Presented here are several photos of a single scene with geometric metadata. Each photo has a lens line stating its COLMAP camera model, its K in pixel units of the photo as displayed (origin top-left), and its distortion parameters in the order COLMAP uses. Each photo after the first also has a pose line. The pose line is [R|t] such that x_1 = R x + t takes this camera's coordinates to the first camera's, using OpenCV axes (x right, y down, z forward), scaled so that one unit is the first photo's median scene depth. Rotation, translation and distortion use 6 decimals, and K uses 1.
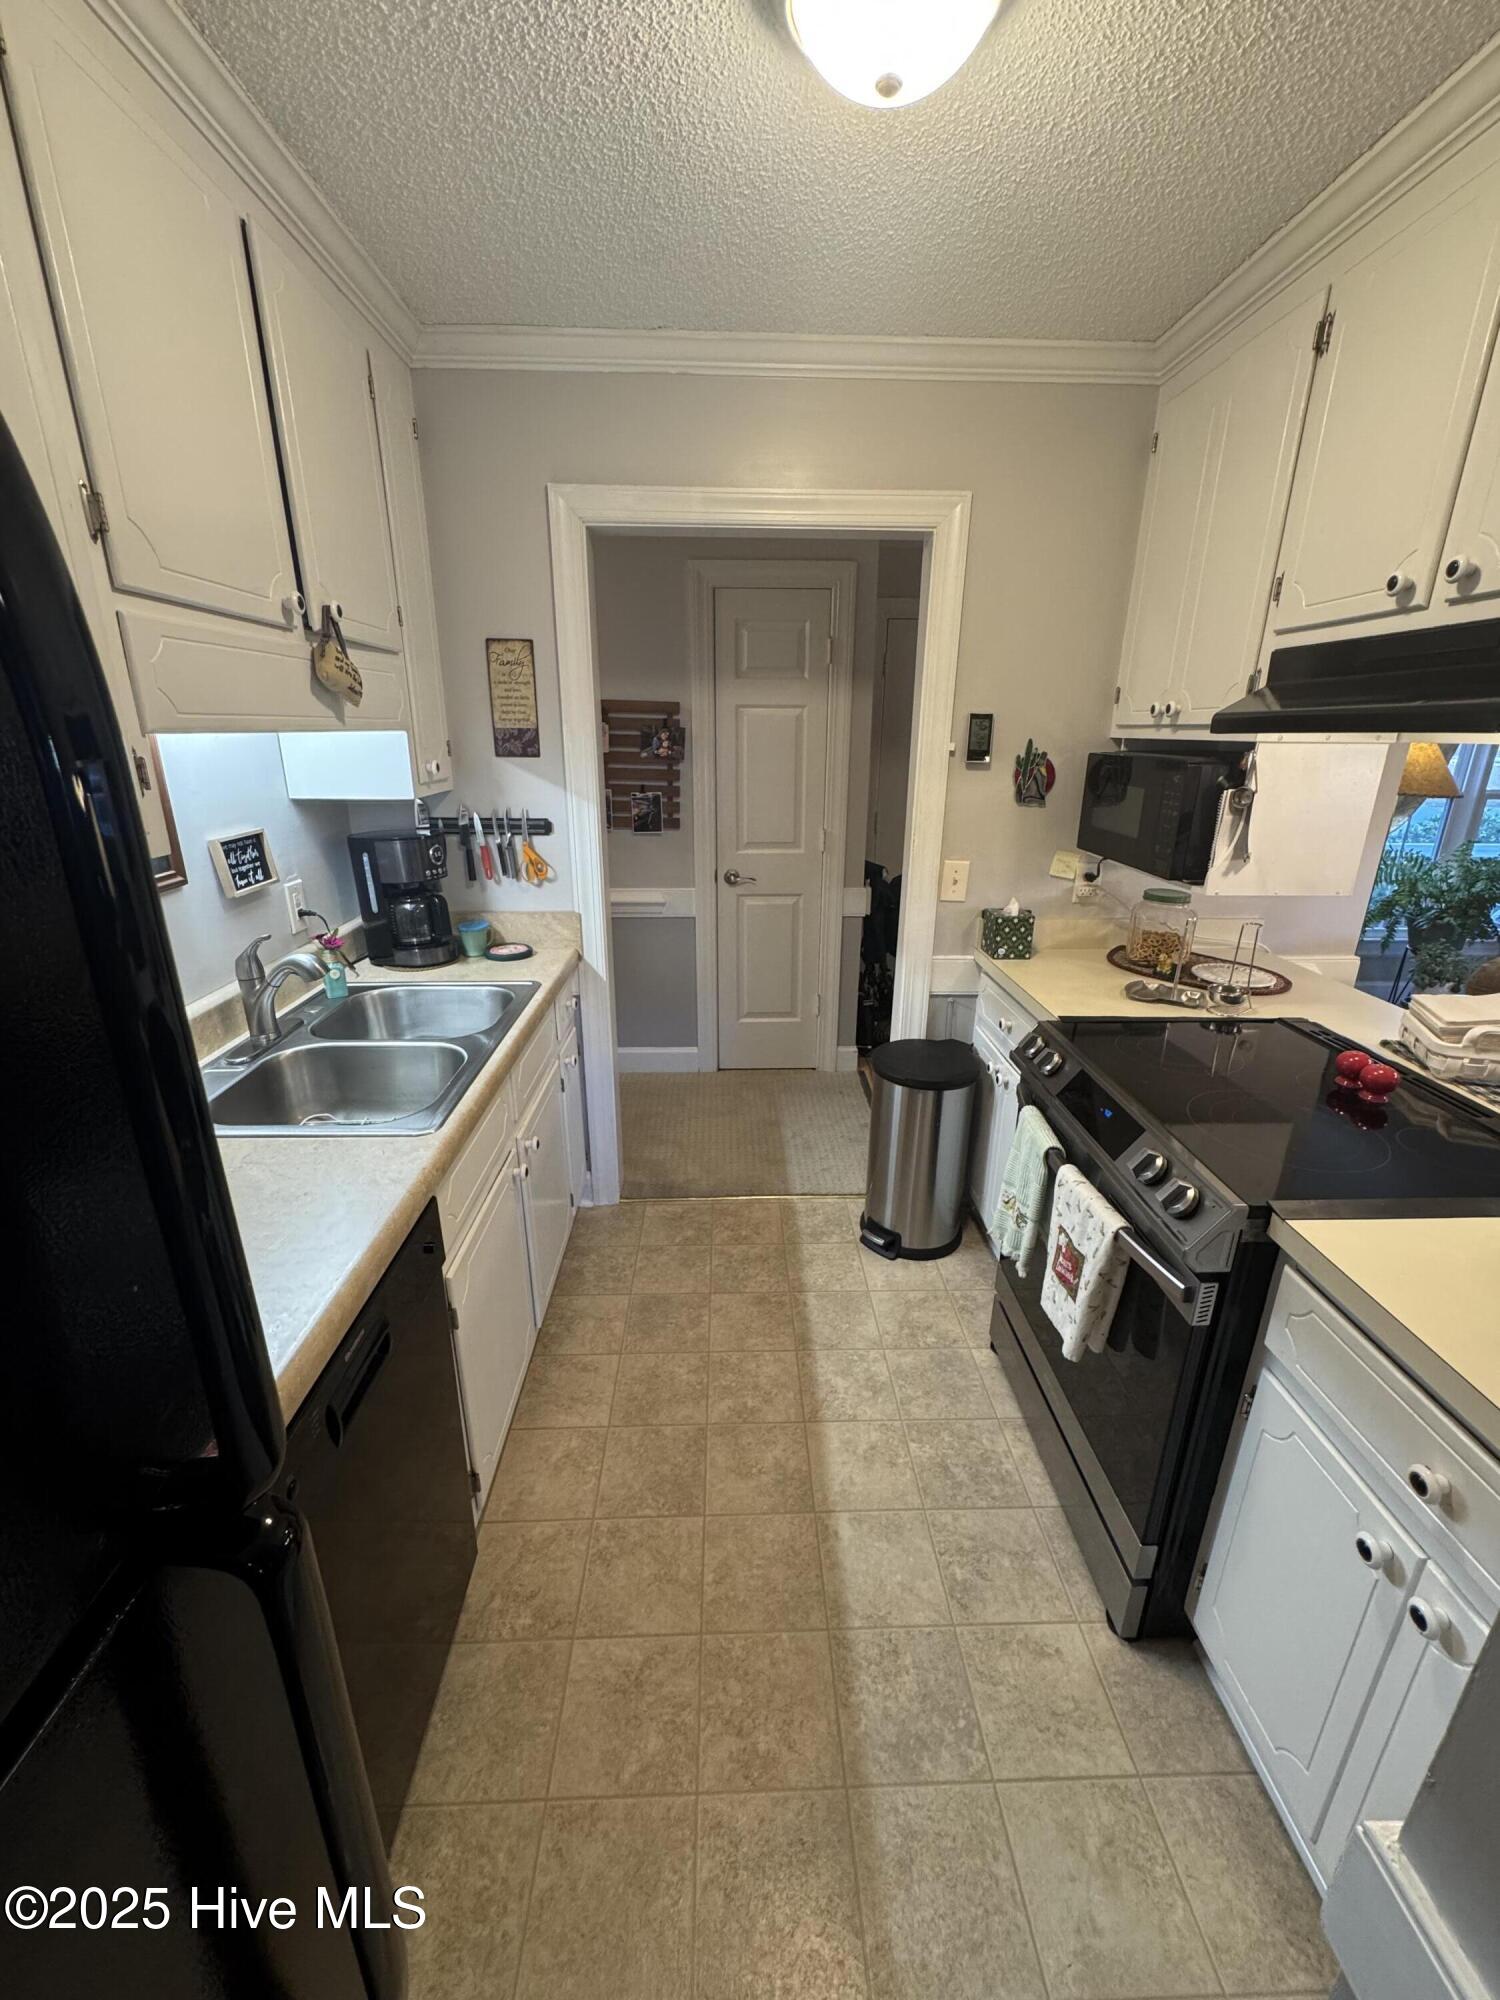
lens RADIAL K [[799.0, 0, 750.2], [0, 799.0, 999.8], [0, 0, 1]] dist [-0.003087, 0.000487]
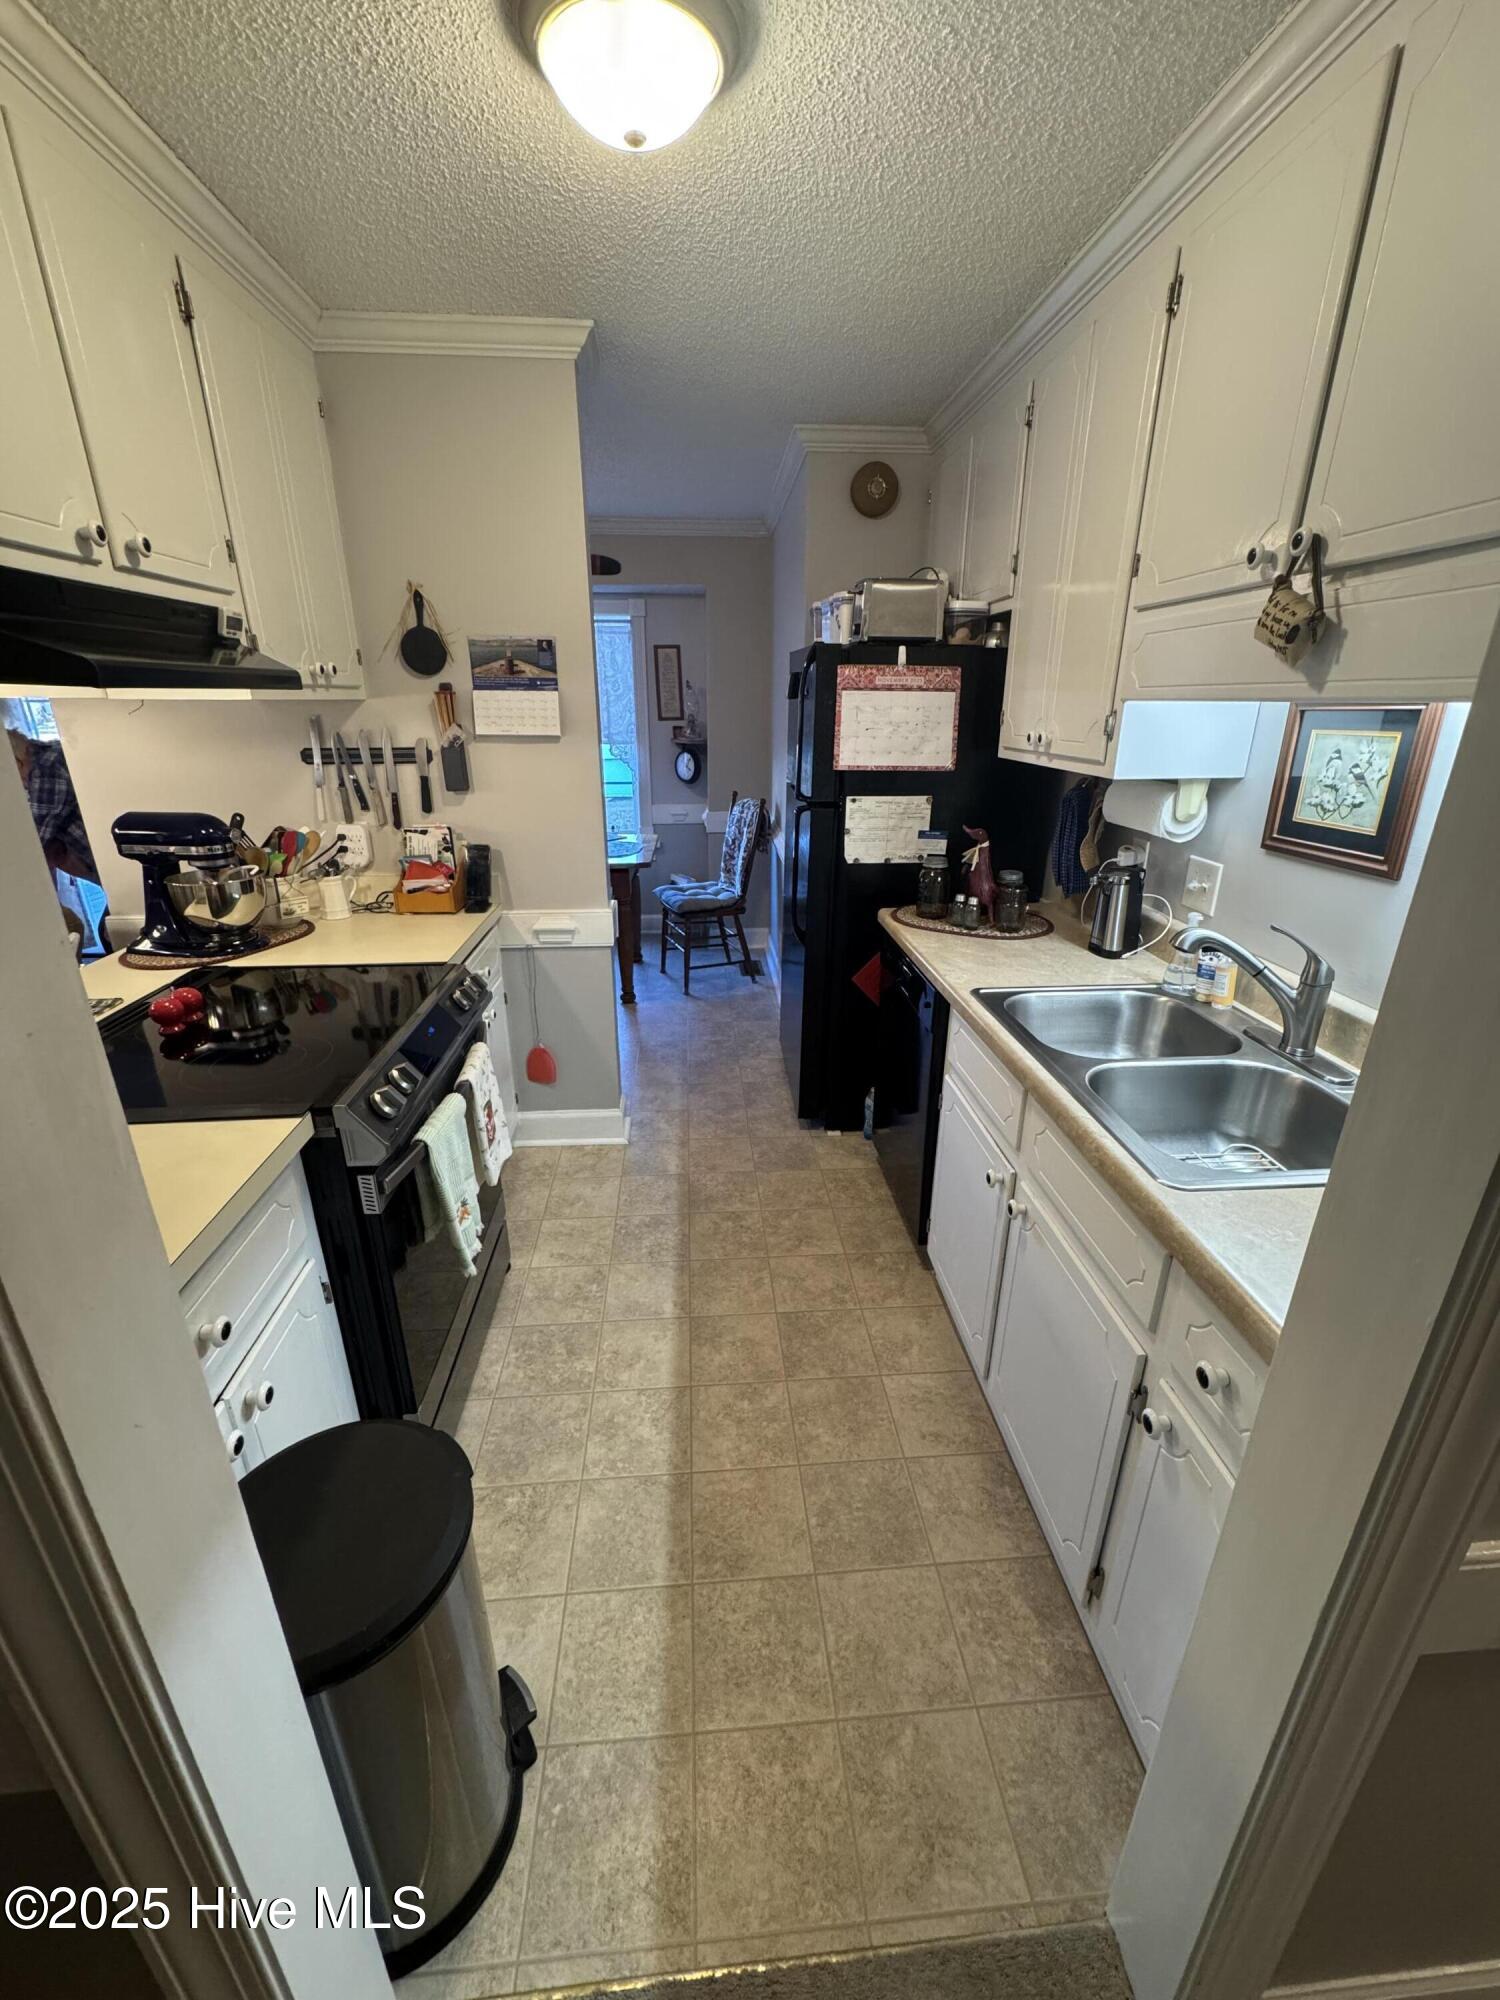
lens RADIAL K [[799.0, 0, 751.9], [0, 799.0, 997.4], [0, 0, 1]] dist [-0.003087, 0.000487]
pose [[-0.998792, 0.010214, -0.048061, 0.034858], [-0.022707, 0.771472, 0.635858, -0.512560], [0.043572, 0.636181, -0.770308, 1.515283]]
